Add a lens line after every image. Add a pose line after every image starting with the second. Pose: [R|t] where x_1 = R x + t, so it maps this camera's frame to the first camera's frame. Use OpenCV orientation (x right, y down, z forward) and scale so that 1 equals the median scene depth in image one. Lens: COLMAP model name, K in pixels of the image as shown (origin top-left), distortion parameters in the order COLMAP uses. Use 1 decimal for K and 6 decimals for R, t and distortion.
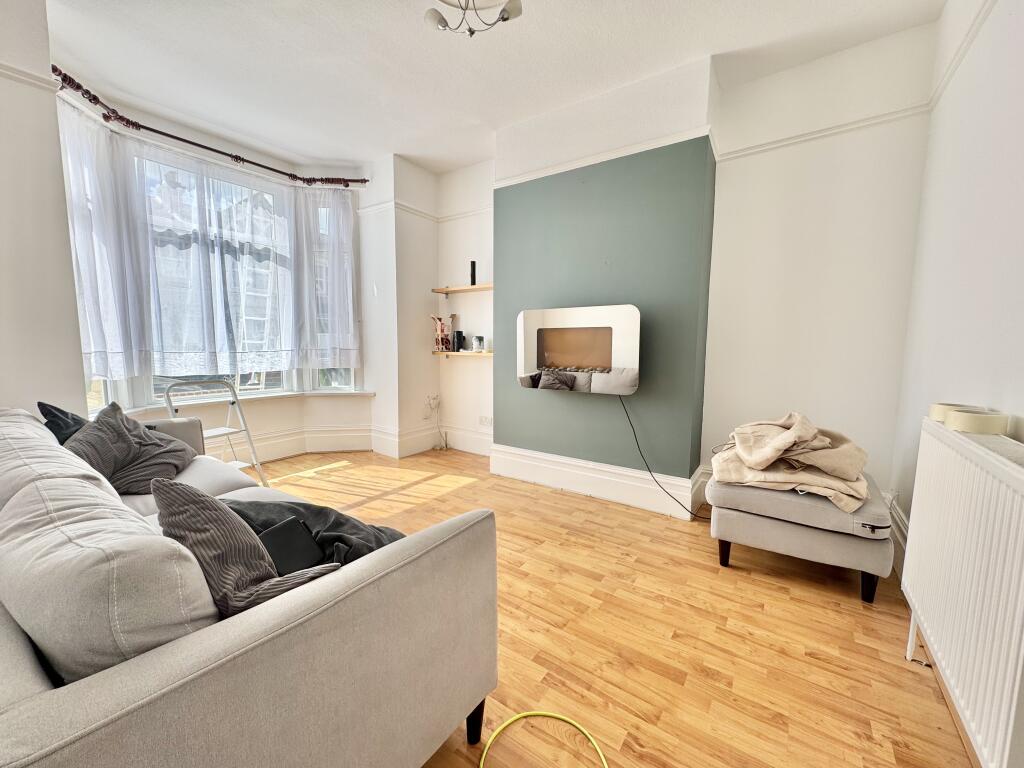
lens RADIAL K [[405.4, 0, 512.0], [0, 405.4, 384.0], [0, 0, 1]] dist [-0.003198, -0.000164]
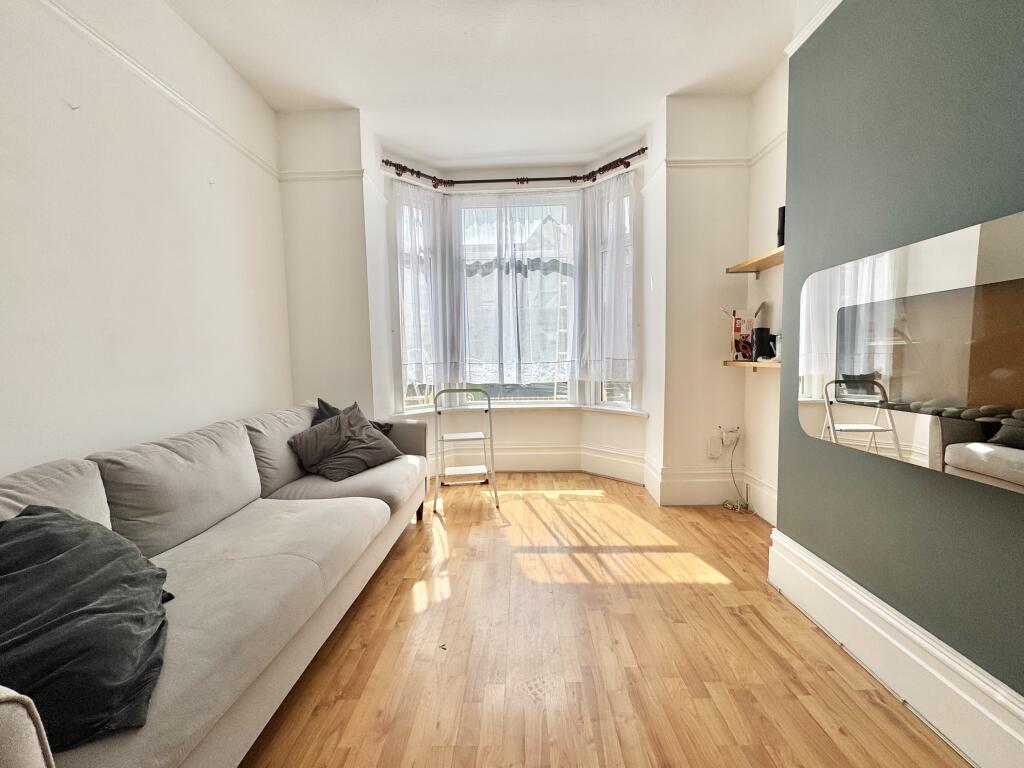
lens RADIAL K [[407.7, 0, 511.5], [0, 407.7, 385.6], [0, 0, 1]] dist [0.000008, 0.000019]
pose [[0.553026, 0.041821, -0.832114, 0.197477], [-0.060948, 0.998094, 0.009656, -0.028179], [0.830932, 0.045376, 0.554521, 0.376730]]
